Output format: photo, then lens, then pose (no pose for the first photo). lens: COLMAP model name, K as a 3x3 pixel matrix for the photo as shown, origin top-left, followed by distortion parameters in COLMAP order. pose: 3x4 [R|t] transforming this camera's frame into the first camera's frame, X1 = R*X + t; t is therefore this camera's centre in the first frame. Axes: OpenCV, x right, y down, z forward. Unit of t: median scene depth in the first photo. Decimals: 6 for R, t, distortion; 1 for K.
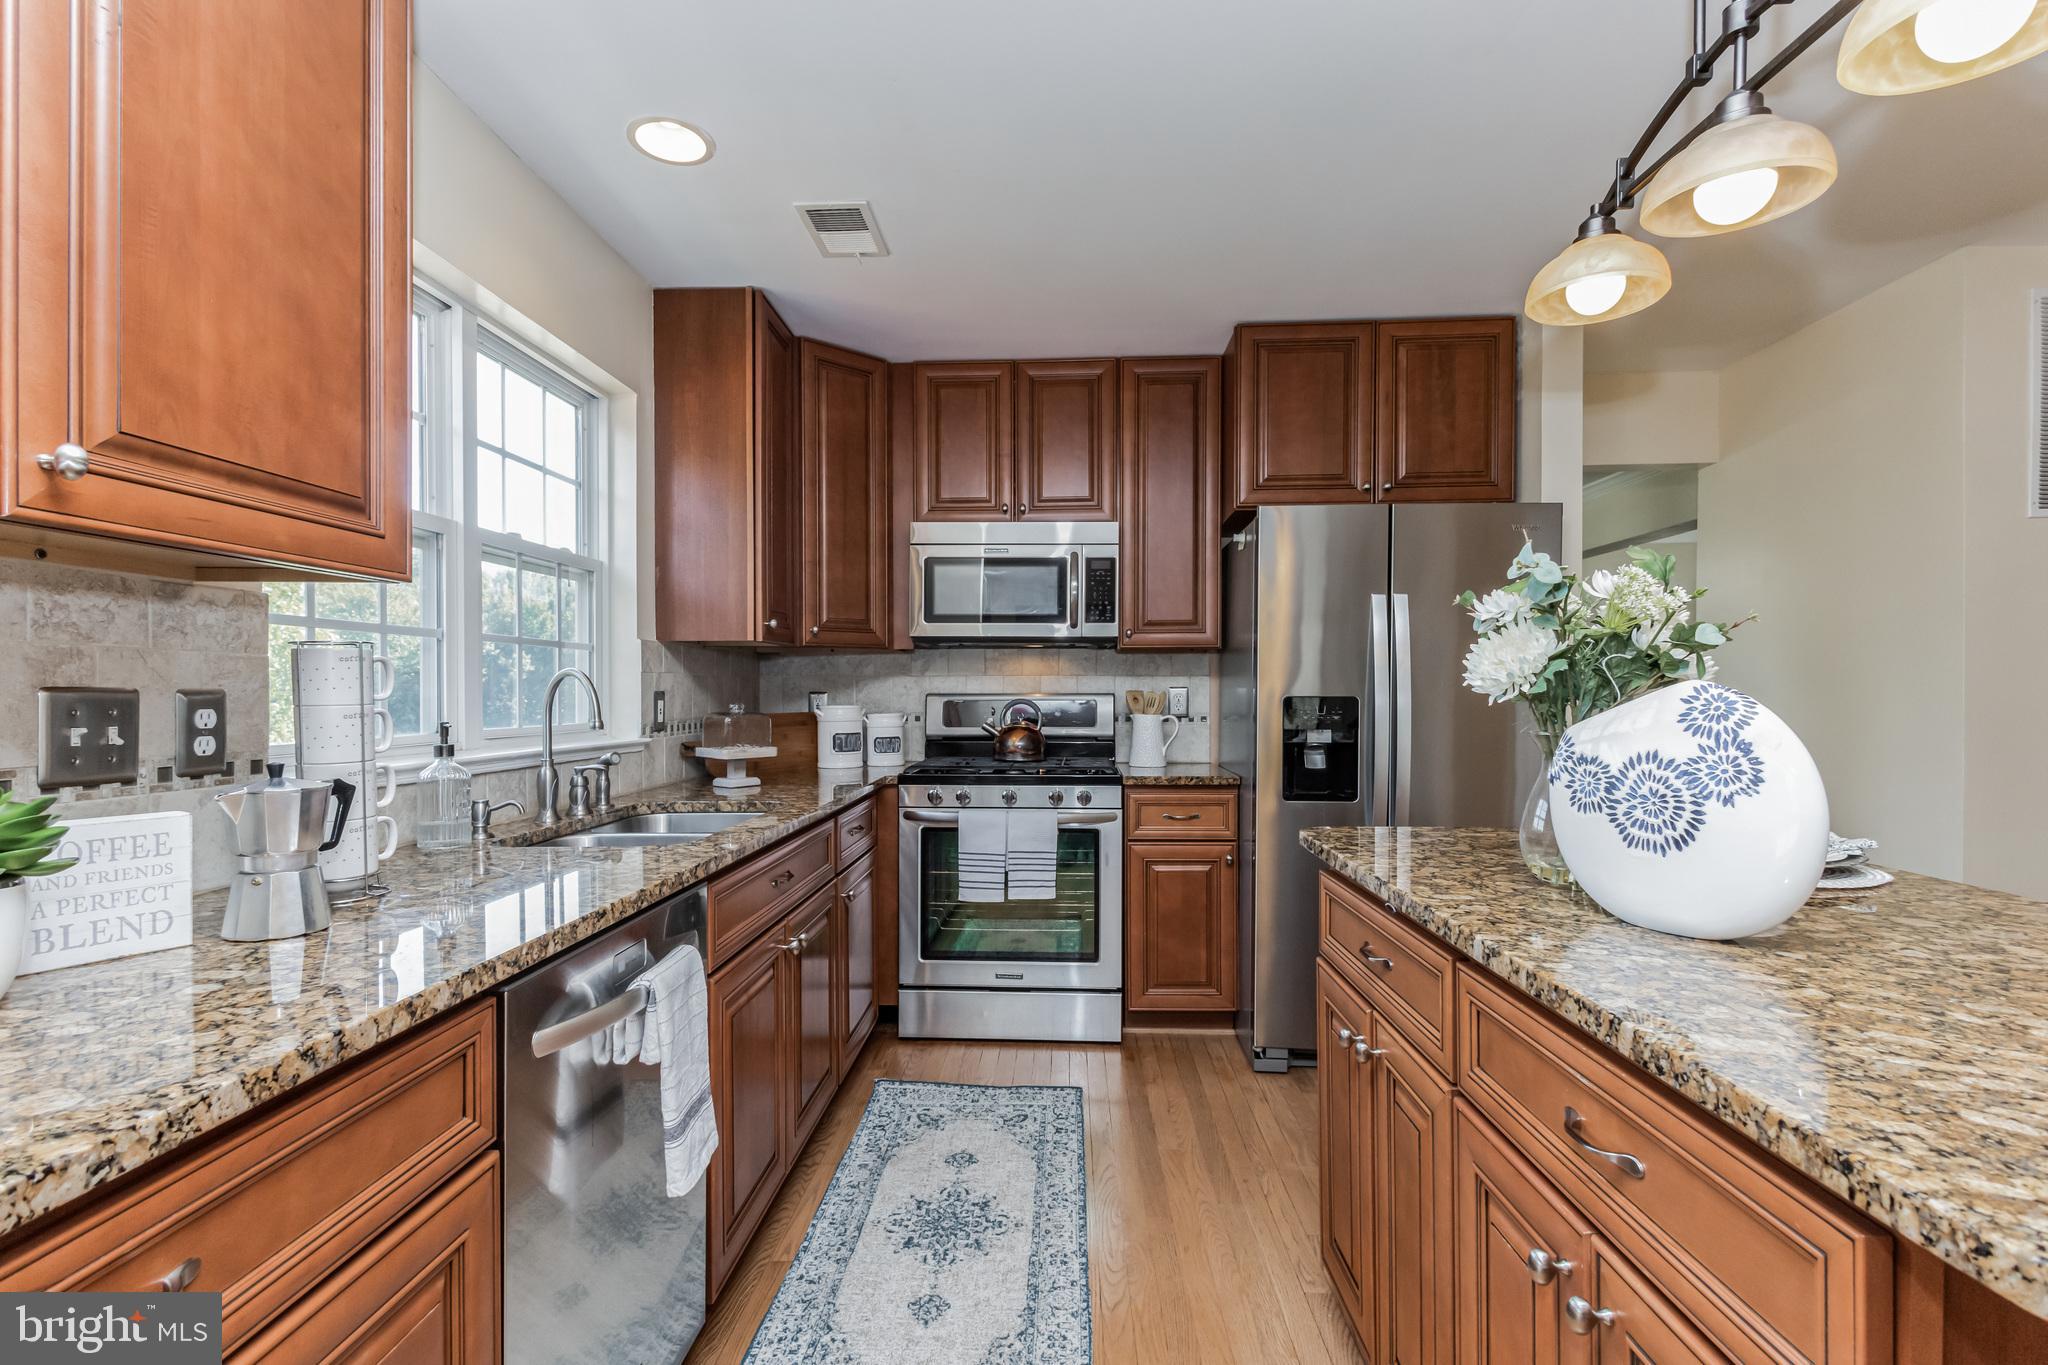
lens RADIAL K [[956.2, 0, 1022.2], [0, 956.2, 693.5], [0, 0, 1]] dist [0.001578, 0.000075]
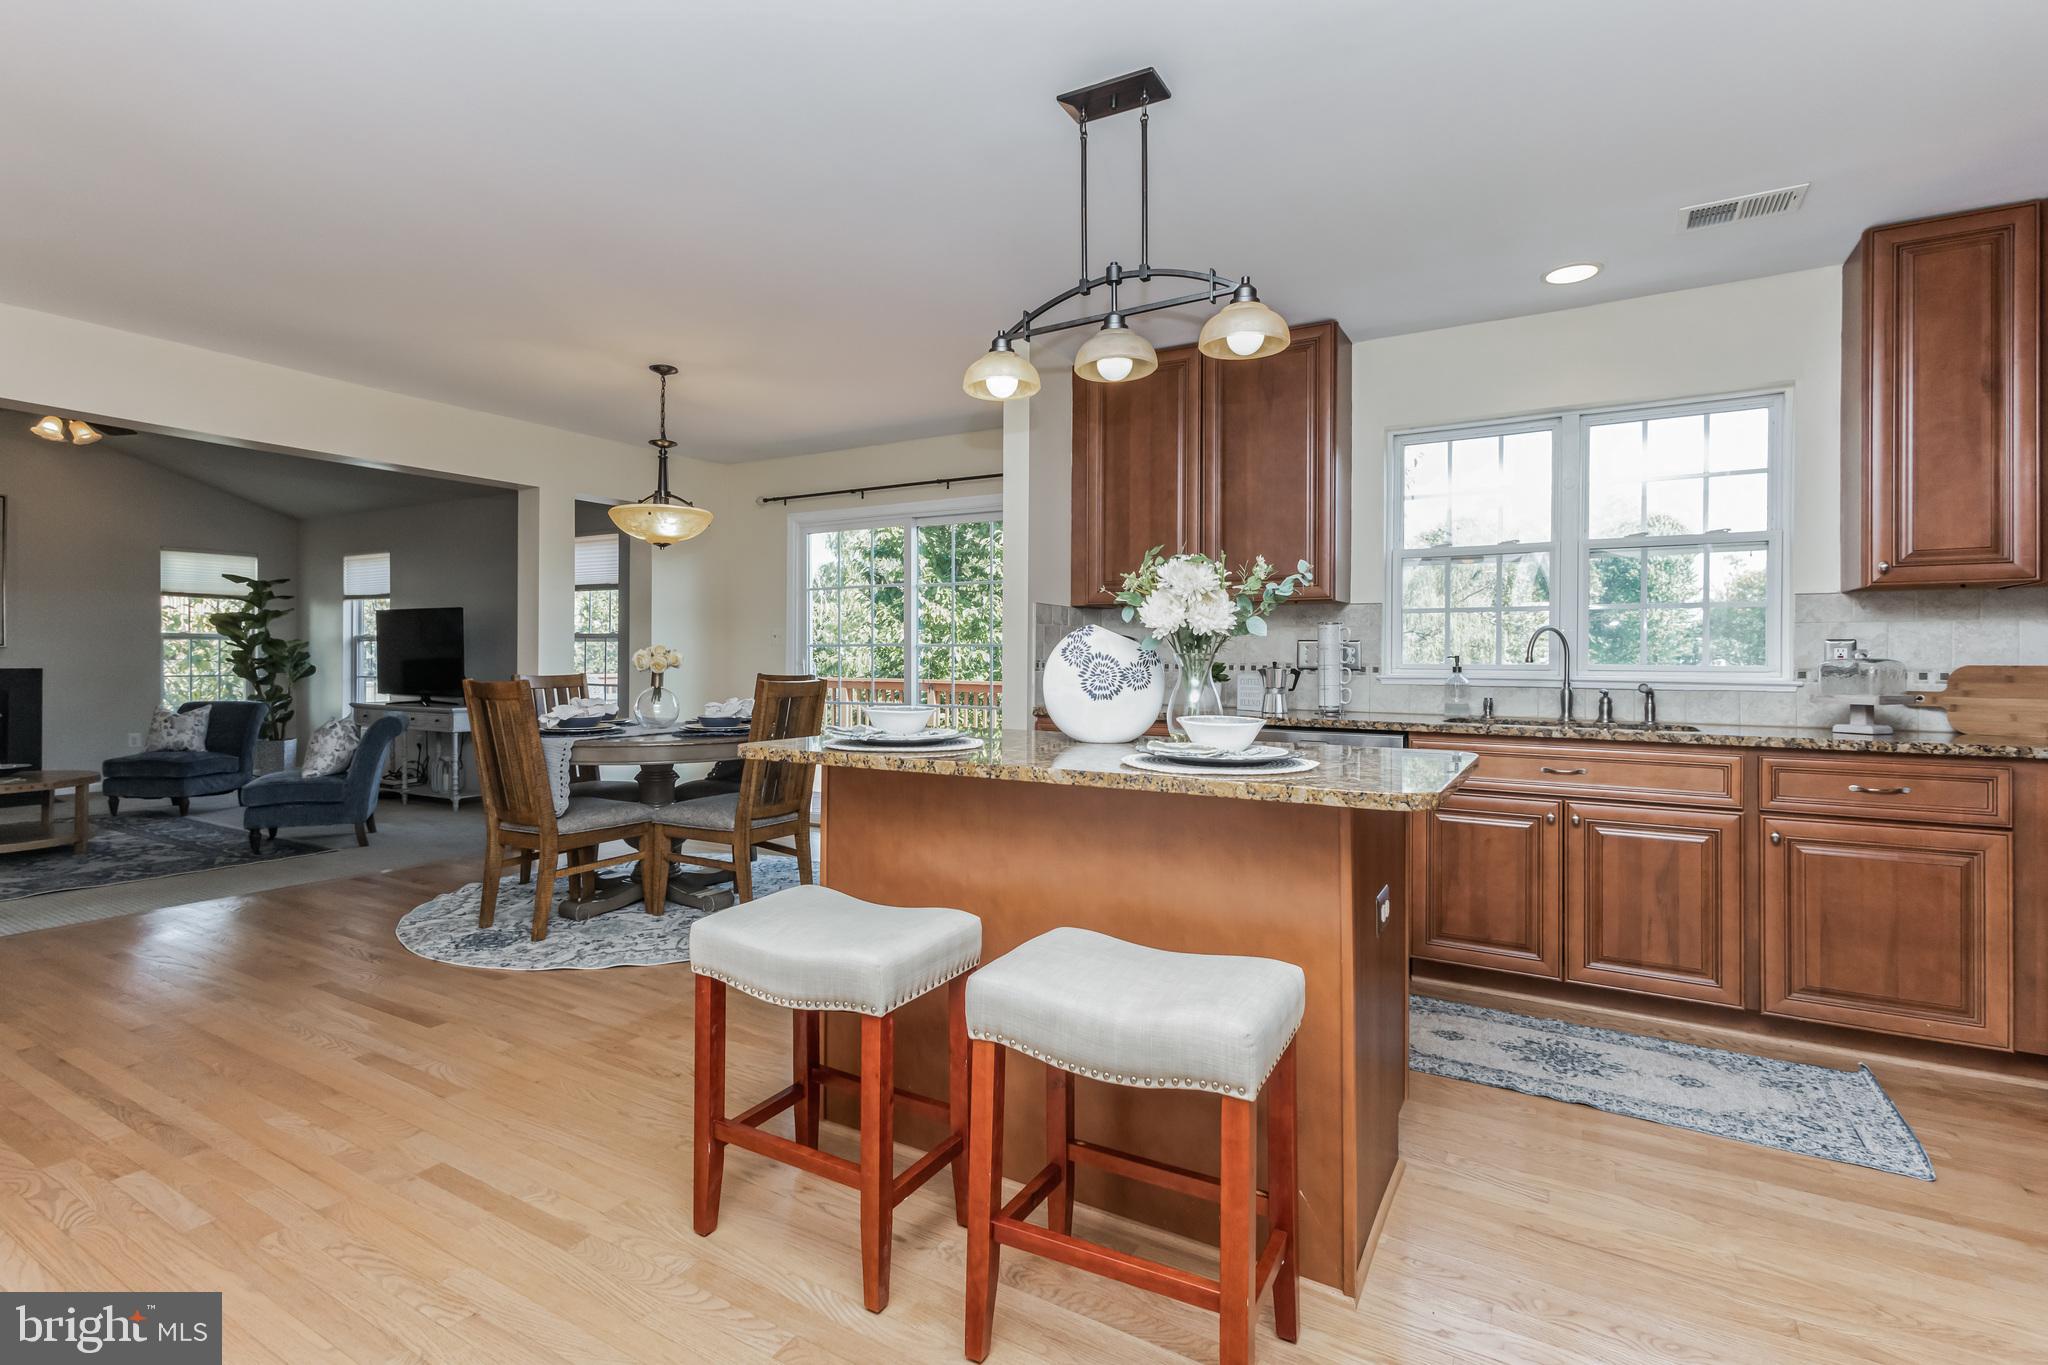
lens RADIAL K [[956.2, 0, 1025.9], [0, 956.2, 660.8], [0, 0, 1]] dist [0.001578, 0.000075]
pose [[-0.468853, 0.006763, -0.883251, 1.338698], [-0.008432, 0.999891, 0.012132, 0.019340], [0.883236, 0.013135, -0.468744, 0.937185]]
